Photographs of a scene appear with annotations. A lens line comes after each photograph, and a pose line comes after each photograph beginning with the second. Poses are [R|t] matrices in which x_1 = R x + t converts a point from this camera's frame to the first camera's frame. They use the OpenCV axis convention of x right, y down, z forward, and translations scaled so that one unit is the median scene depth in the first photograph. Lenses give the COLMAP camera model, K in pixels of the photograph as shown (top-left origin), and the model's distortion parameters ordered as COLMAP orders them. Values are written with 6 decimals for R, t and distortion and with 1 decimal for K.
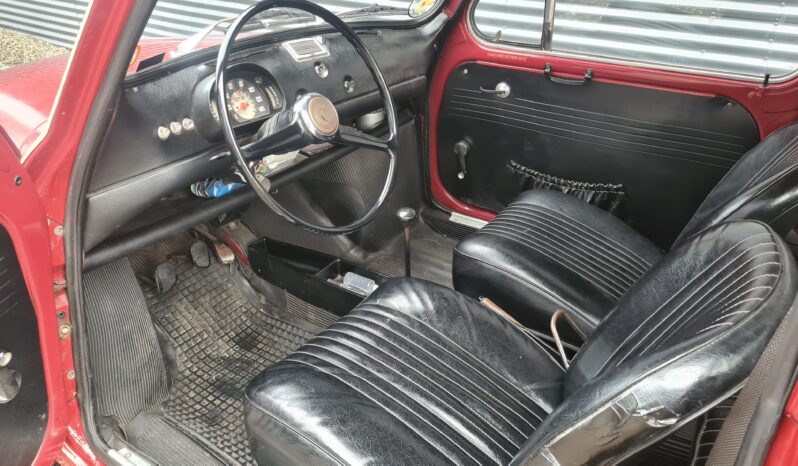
lens RADIAL K [[622.5, 0, 399.0], [0, 622.5, 233.0], [0, 0, 1]] dist [0.006166, -0.002816]
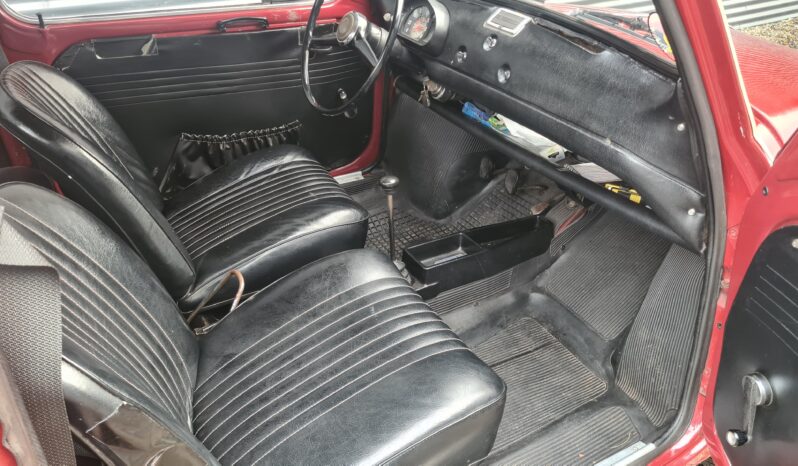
lens RADIAL K [[622.5, 0, 399.0], [0, 622.5, 233.0], [0, 0, 1]] dist [0.006166, -0.002816]
pose [[-0.492914, 0.420561, -0.761685, 0.729265], [-0.405033, 0.663873, 0.628666, -0.555834], [0.770055, 0.618386, -0.156891, 1.102034]]
